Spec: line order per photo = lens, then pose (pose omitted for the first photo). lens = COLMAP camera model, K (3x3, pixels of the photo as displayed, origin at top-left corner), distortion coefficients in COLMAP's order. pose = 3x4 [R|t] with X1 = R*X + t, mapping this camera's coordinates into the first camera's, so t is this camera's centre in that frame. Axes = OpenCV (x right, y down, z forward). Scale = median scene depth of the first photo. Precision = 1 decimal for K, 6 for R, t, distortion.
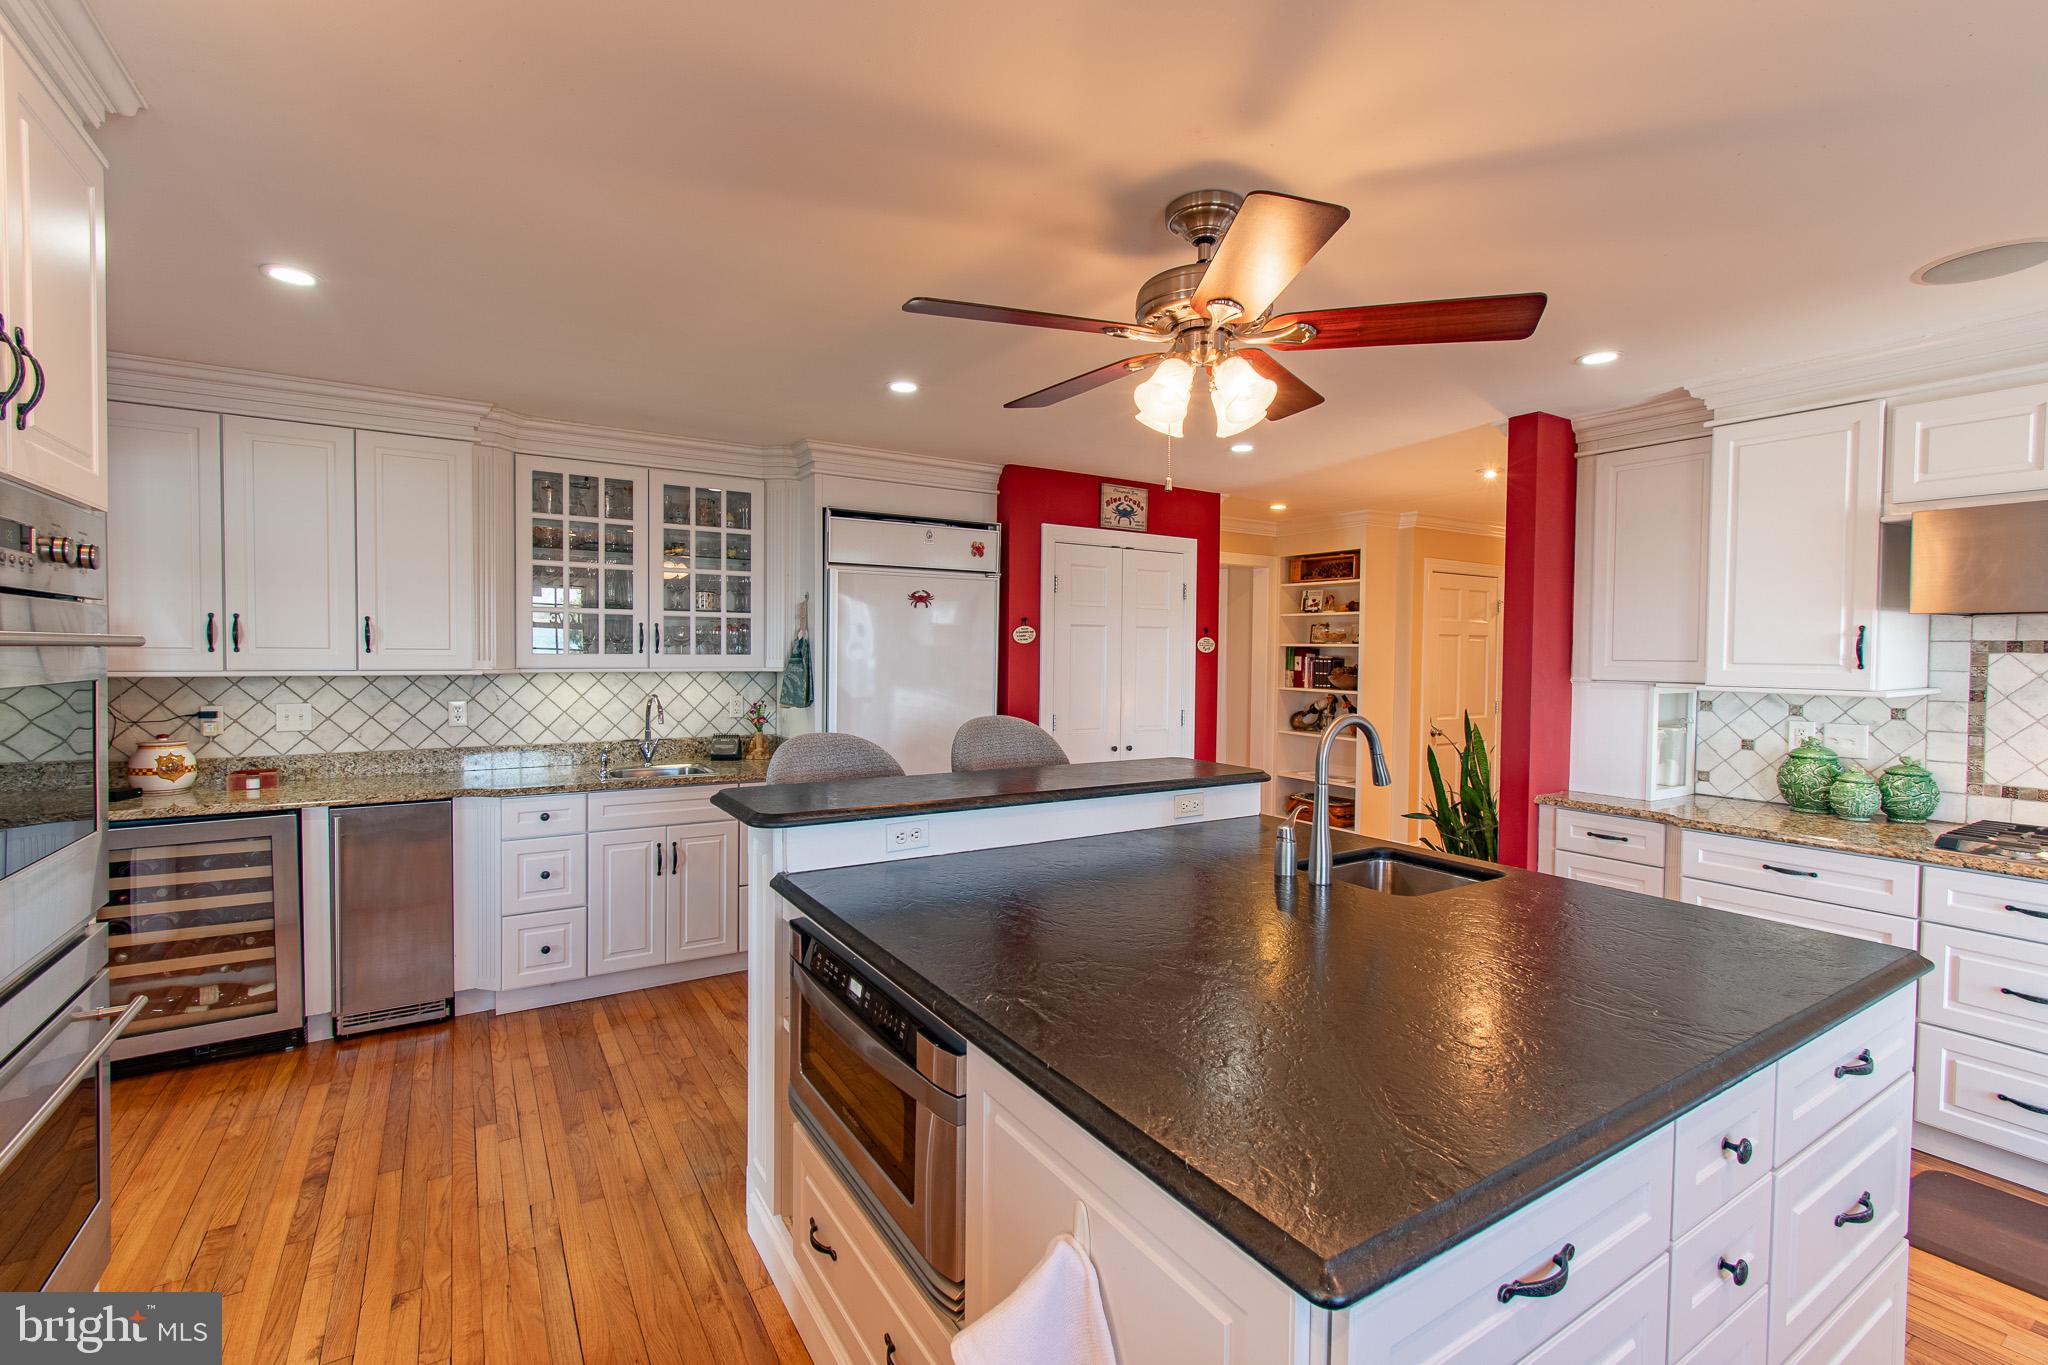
lens RADIAL K [[897.8, 0, 1021.5], [0, 897.8, 683.5], [0, 0, 1]] dist [-0.001121, -0.000288]
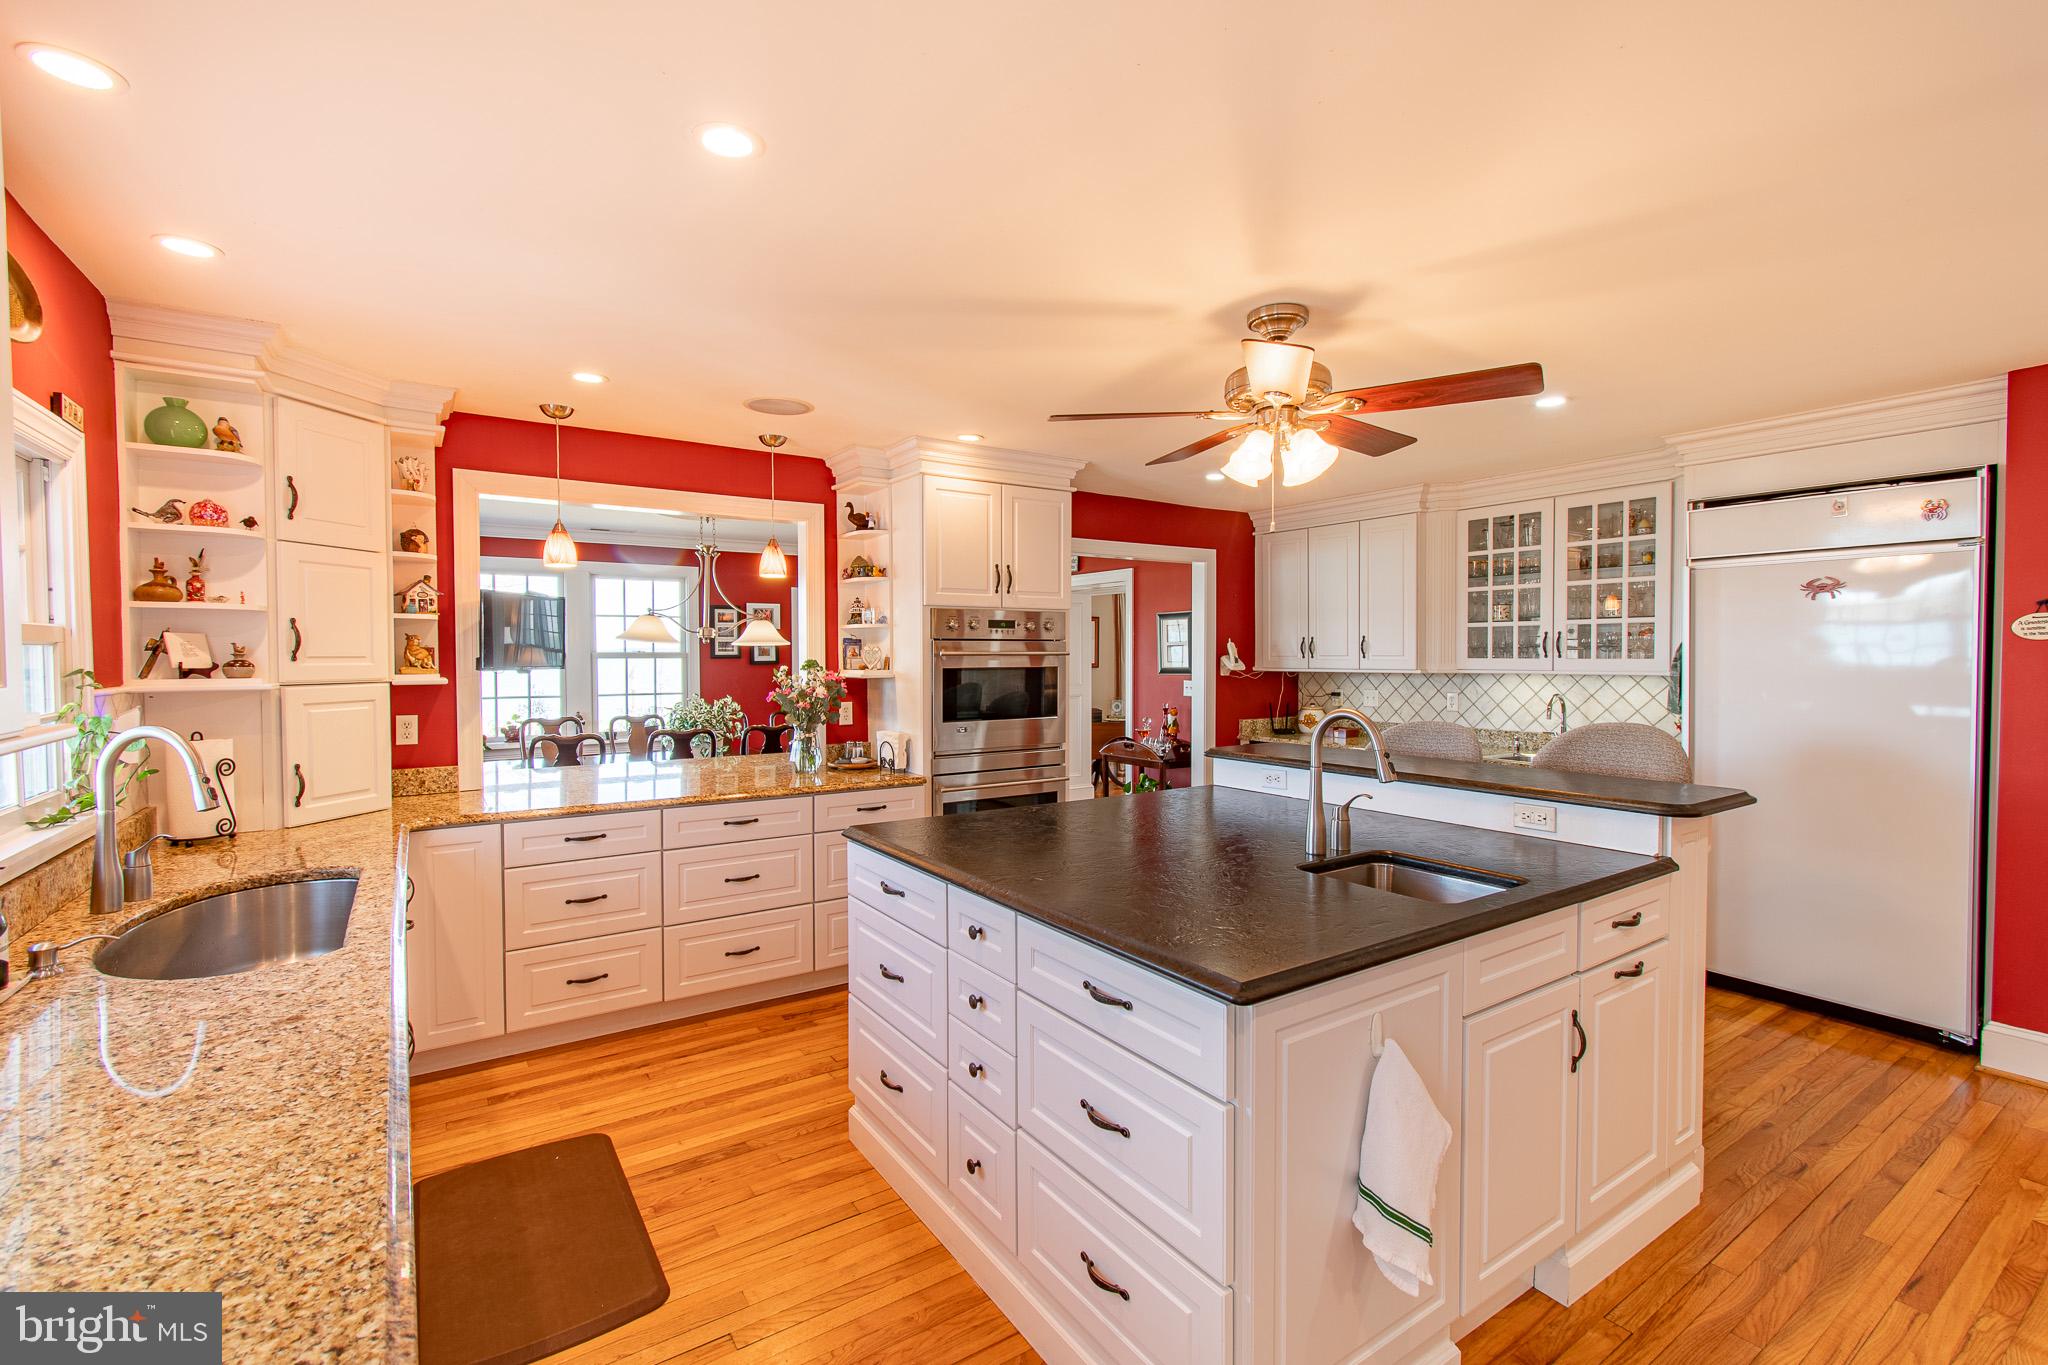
lens RADIAL K [[897.8, 0, 1022.4], [0, 897.8, 676.4], [0, 0, 1]] dist [-0.001121, -0.000288]
pose [[0.026955, 0.014494, -0.999532, 0.732241], [-0.033196, 0.999356, 0.013596, -0.002830], [0.999085, 0.032813, 0.027419, 0.295028]]
